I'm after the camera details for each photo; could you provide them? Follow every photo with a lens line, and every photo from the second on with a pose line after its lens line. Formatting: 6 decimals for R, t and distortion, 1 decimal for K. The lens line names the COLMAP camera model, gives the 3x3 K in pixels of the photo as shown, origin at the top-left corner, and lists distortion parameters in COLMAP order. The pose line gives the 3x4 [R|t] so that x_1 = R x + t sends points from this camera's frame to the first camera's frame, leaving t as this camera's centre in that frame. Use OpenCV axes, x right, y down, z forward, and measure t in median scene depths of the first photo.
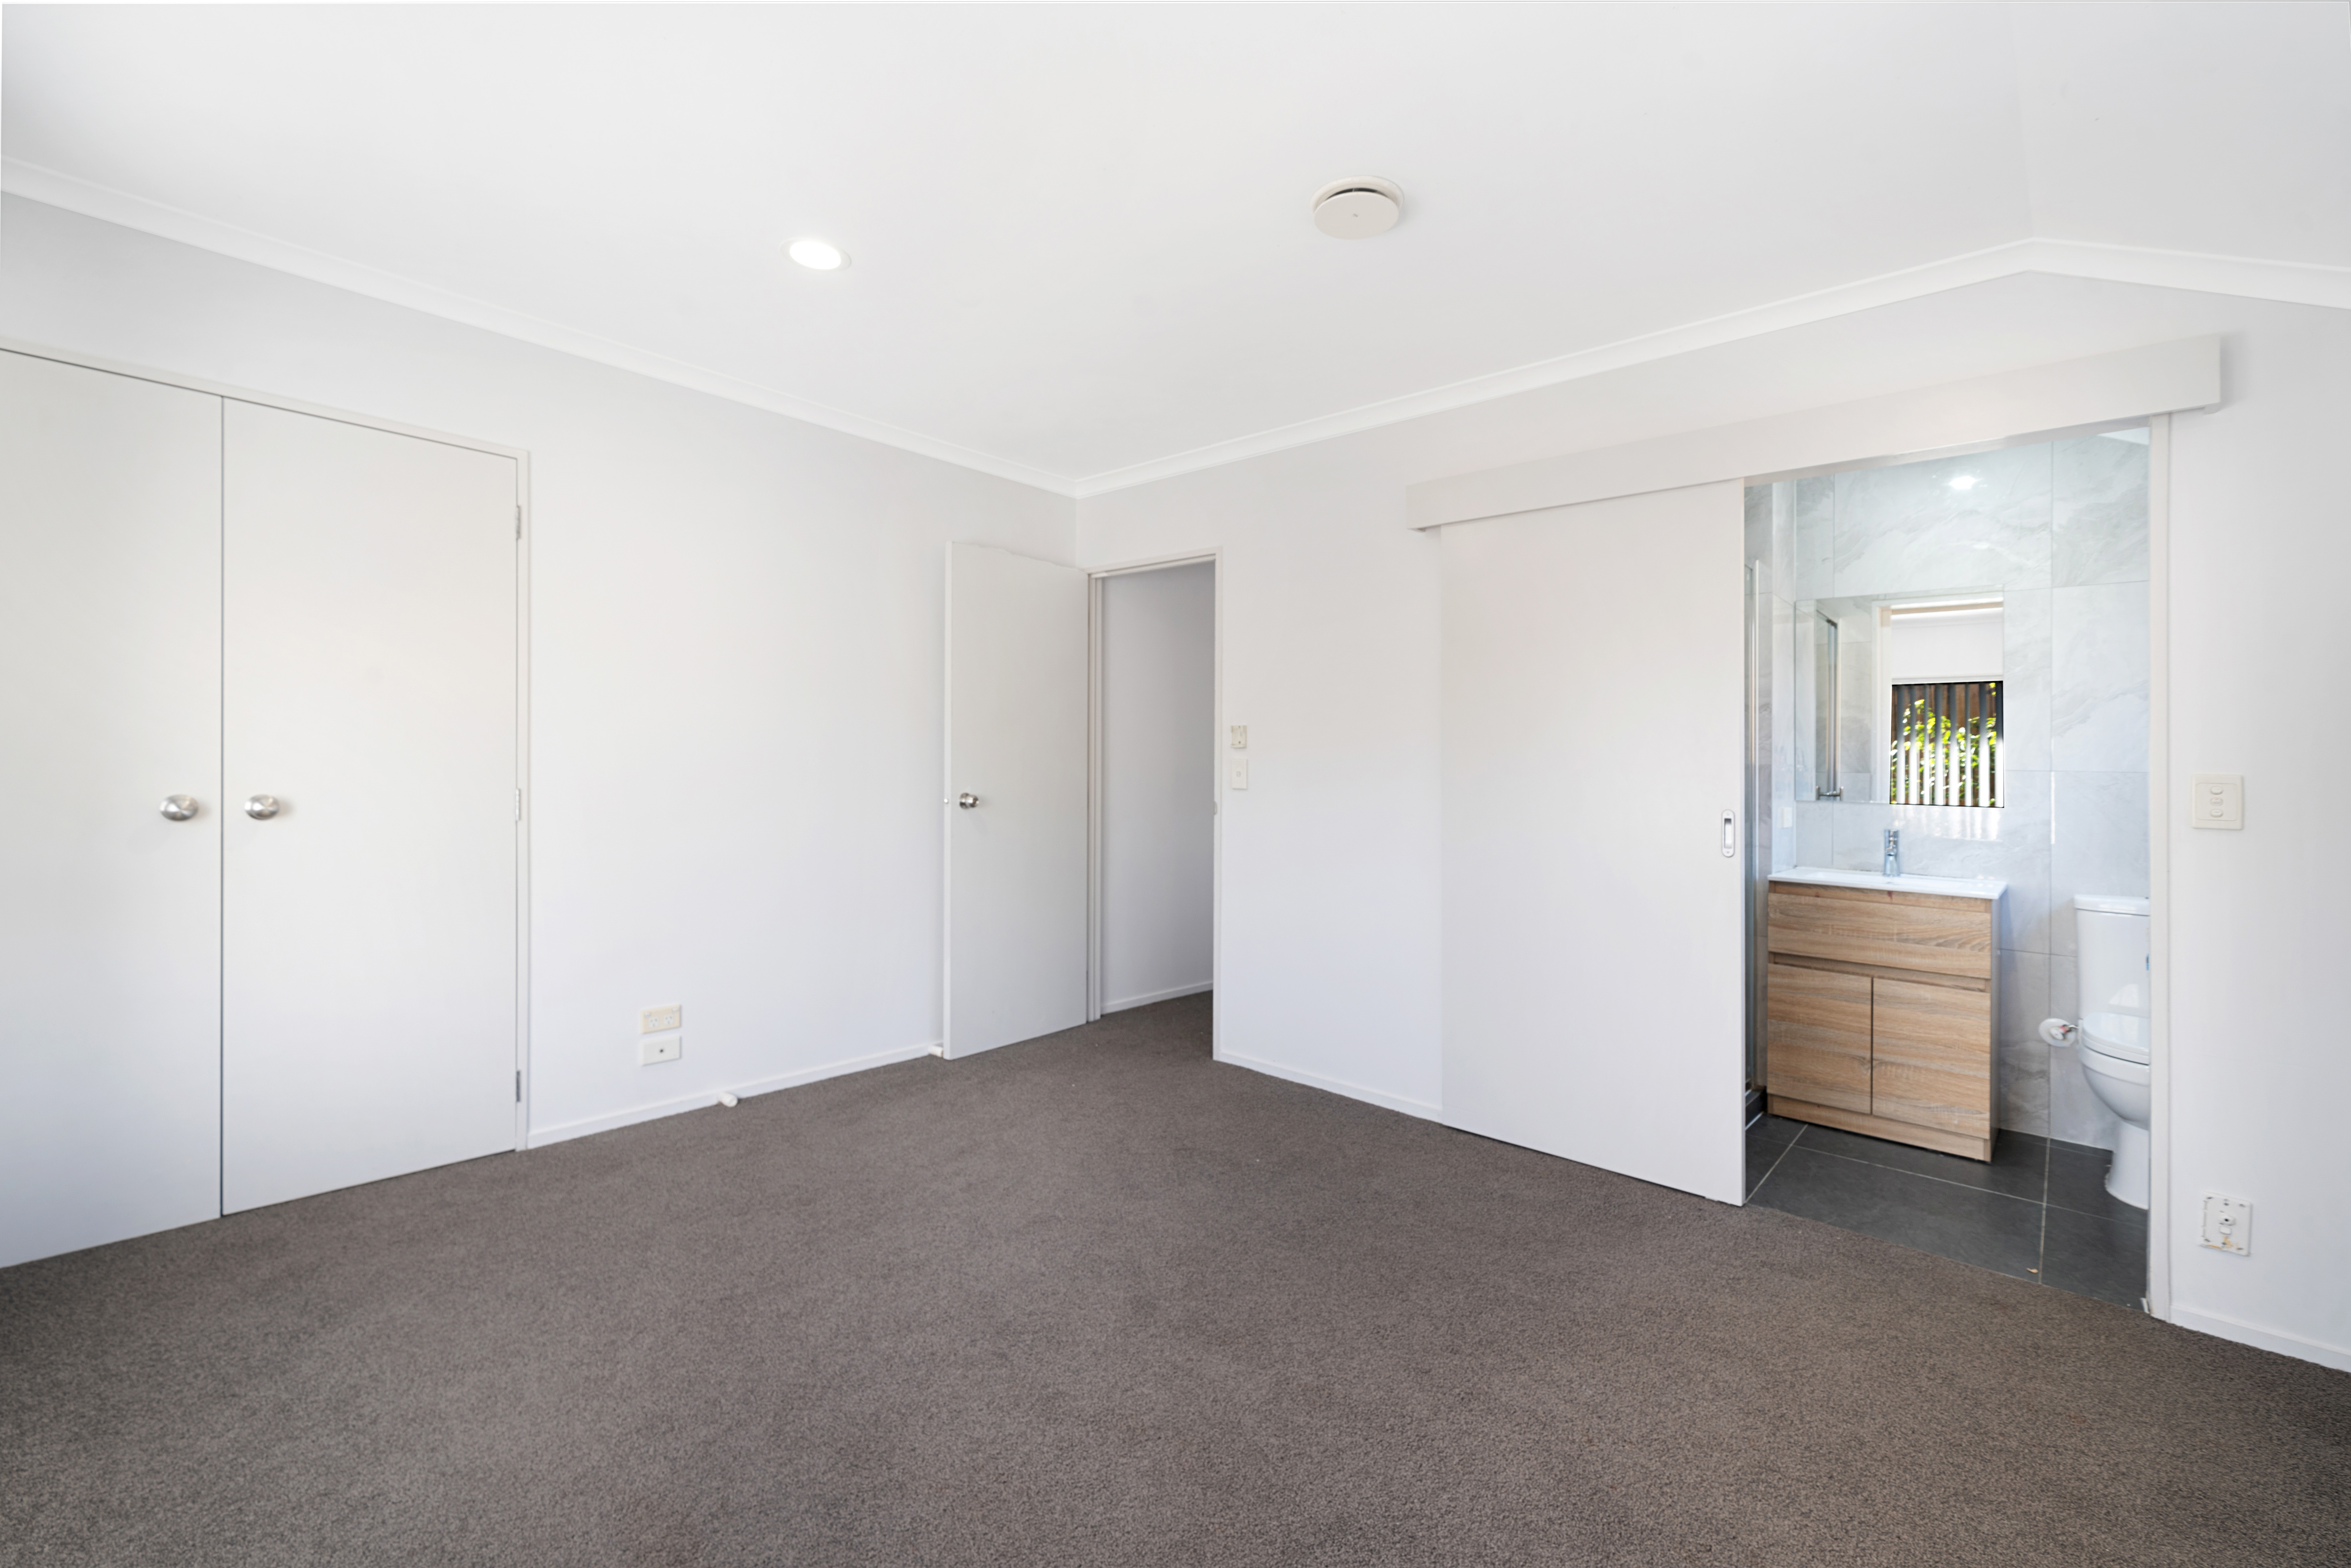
lens RADIAL K [[1010.2, 0, 1173.8], [0, 1010.2, 769.8], [0, 0, 1]] dist [-0.000821, -0.000024]
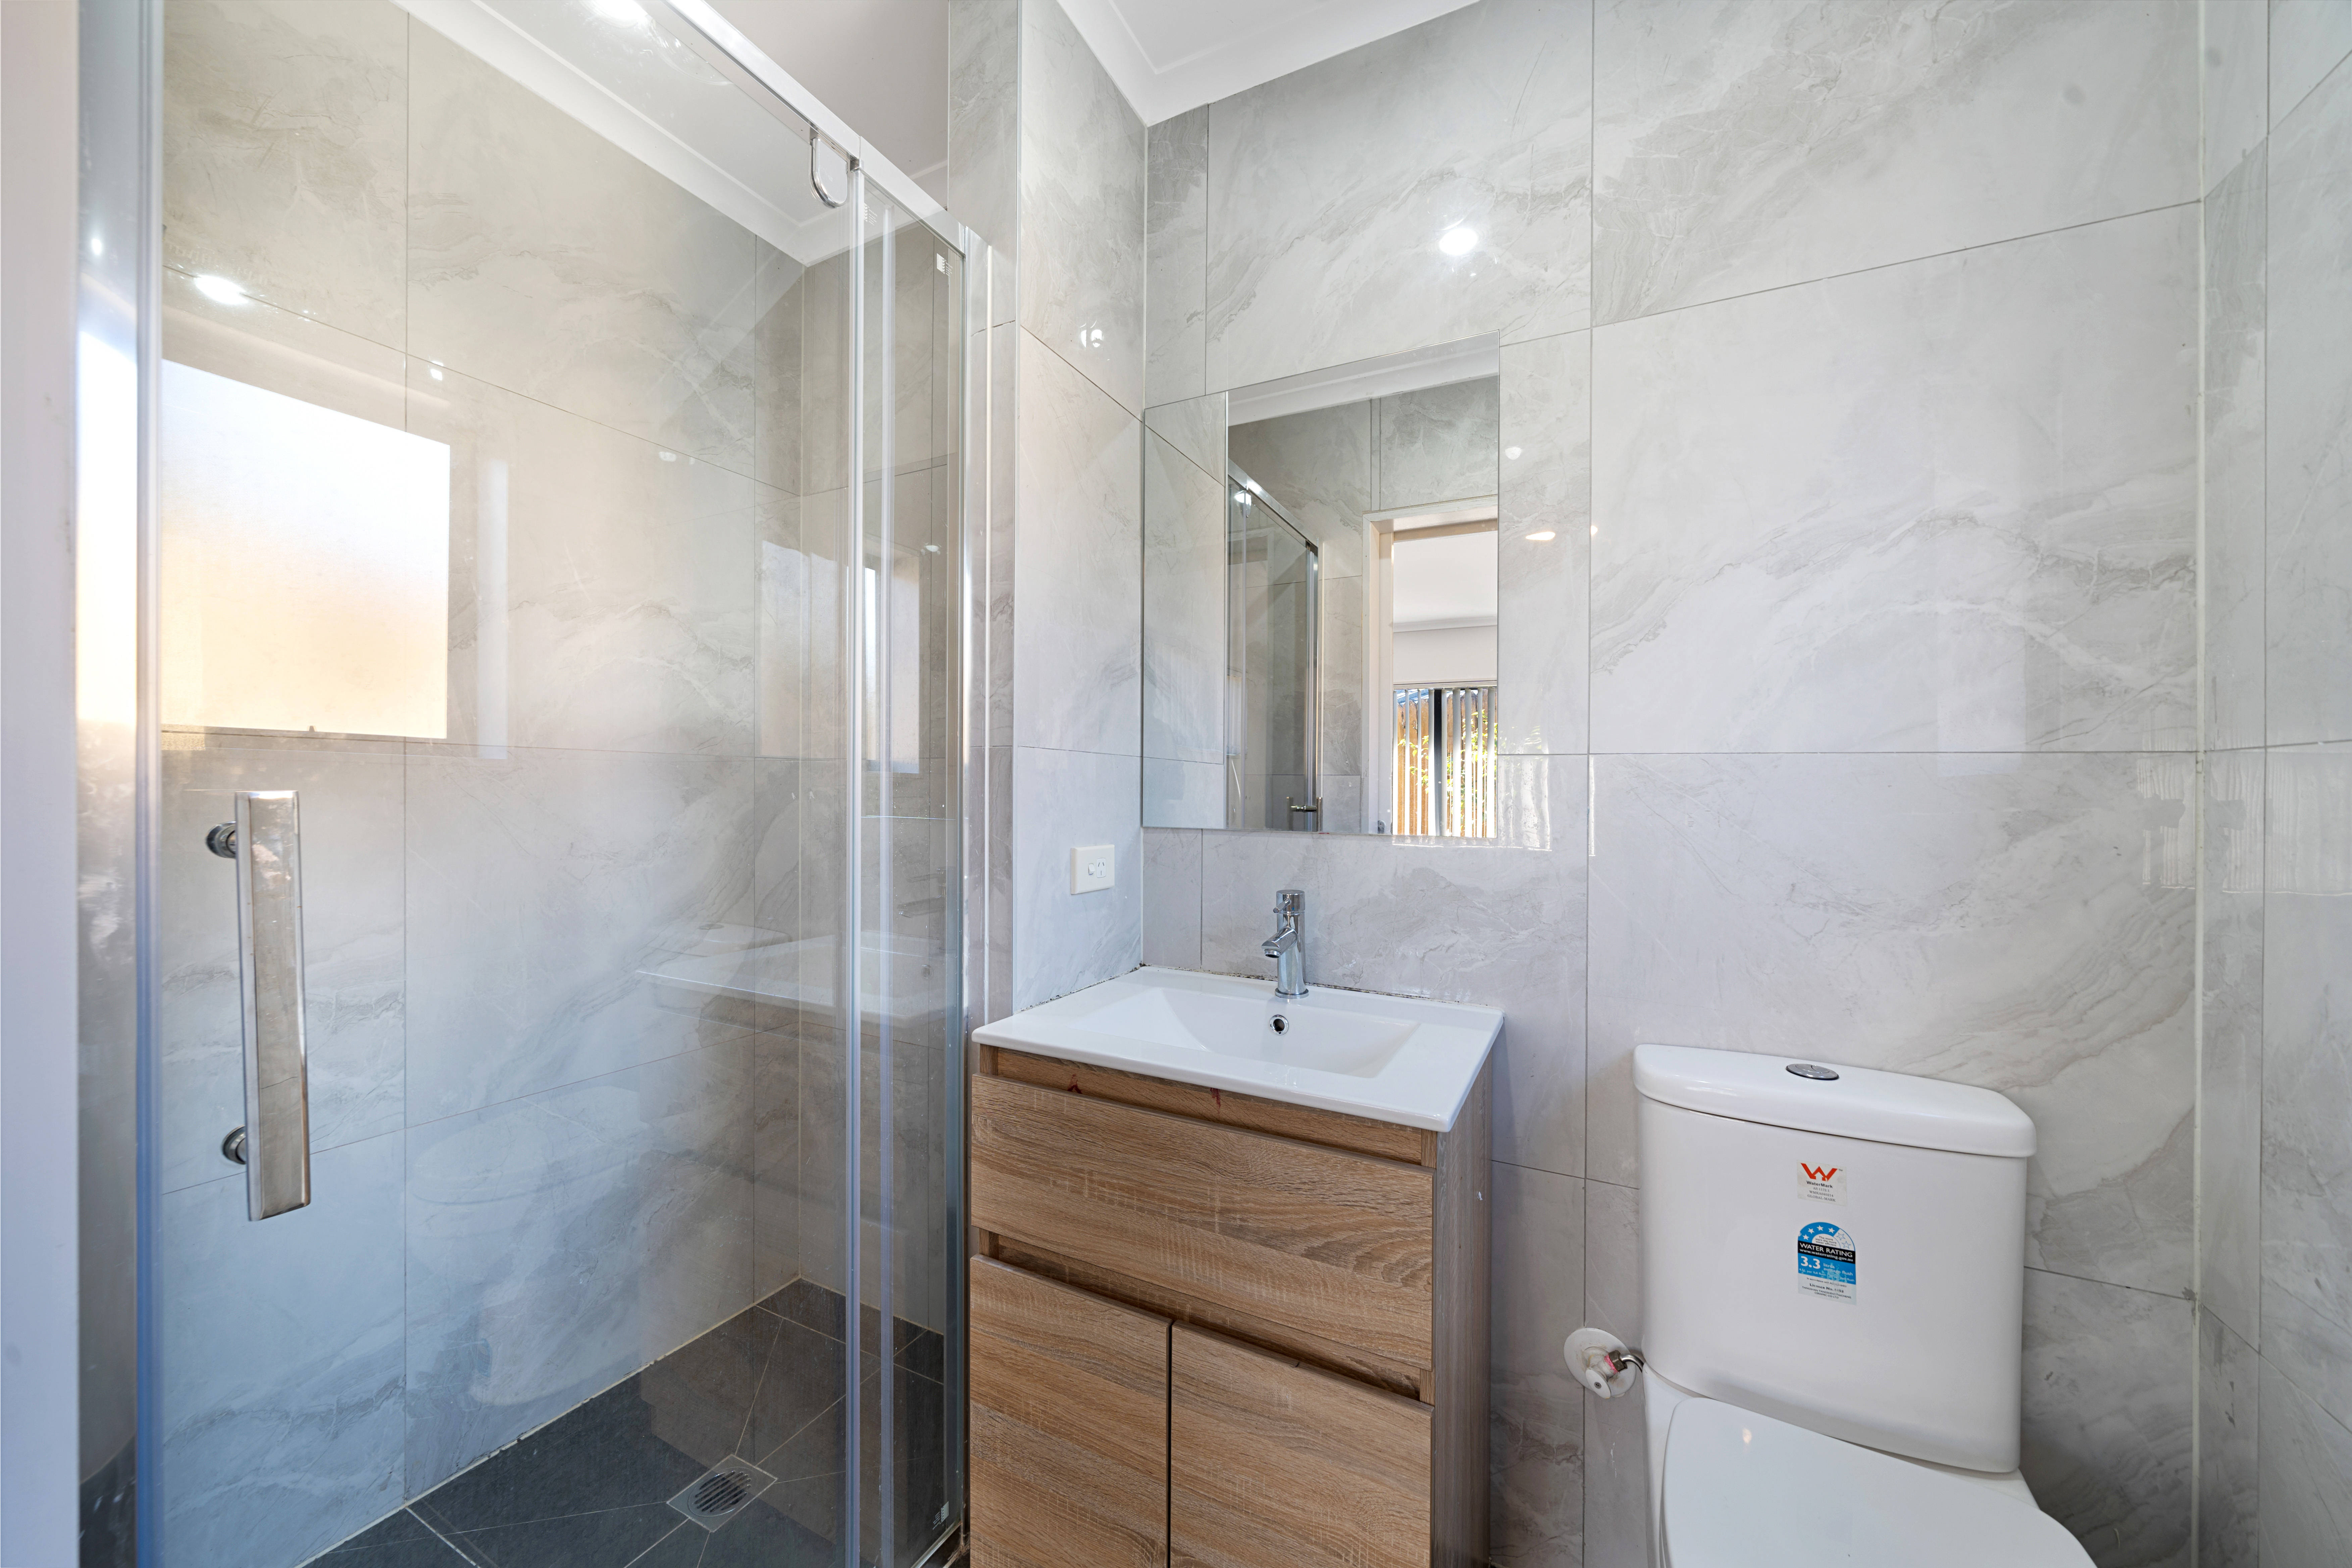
lens RADIAL K [[871.8, 0, 1180.7], [0, 871.8, 811.0], [0, 0, 1]] dist [-0.000666, -0.000057]
pose [[0.963653, -0.014869, 0.266742, 0.603744], [0.008614, 0.999660, 0.024602, 0.014712], [-0.267017, -0.021410, 0.963454, 0.690665]]
